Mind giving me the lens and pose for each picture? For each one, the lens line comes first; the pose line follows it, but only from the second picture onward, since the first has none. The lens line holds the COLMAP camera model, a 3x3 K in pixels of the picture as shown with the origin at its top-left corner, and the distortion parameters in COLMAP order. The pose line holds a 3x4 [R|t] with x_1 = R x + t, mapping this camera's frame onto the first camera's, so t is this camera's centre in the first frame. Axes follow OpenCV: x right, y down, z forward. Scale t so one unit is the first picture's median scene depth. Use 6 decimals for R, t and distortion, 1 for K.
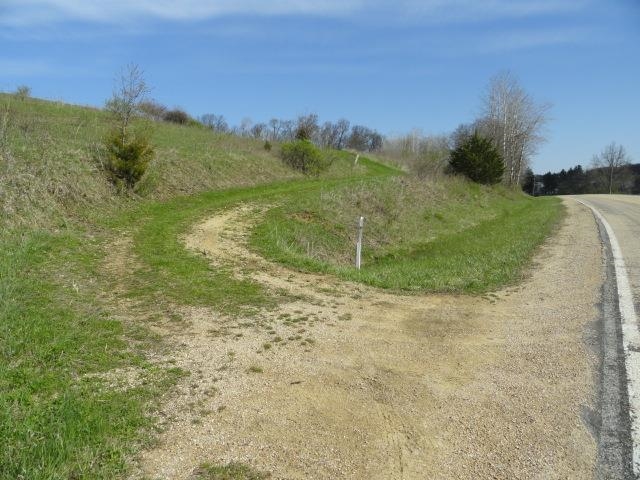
lens RADIAL K [[445.8, 0, 320.0], [0, 445.8, 240.0], [0, 0, 1]] dist [-0.003391, 0.004181]
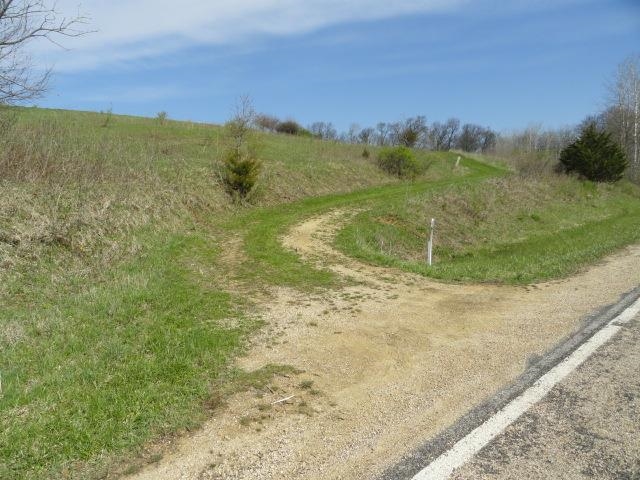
lens RADIAL K [[445.8, 0, 320.0], [0, 445.8, 240.0], [0, 0, 1]] dist [-0.003391, 0.004181]
pose [[0.970467, -0.002794, -0.241216, 0.079295], [0.000934, 0.999969, -0.007826, 0.009197], [0.241230, 0.007369, 0.970440, -0.142052]]
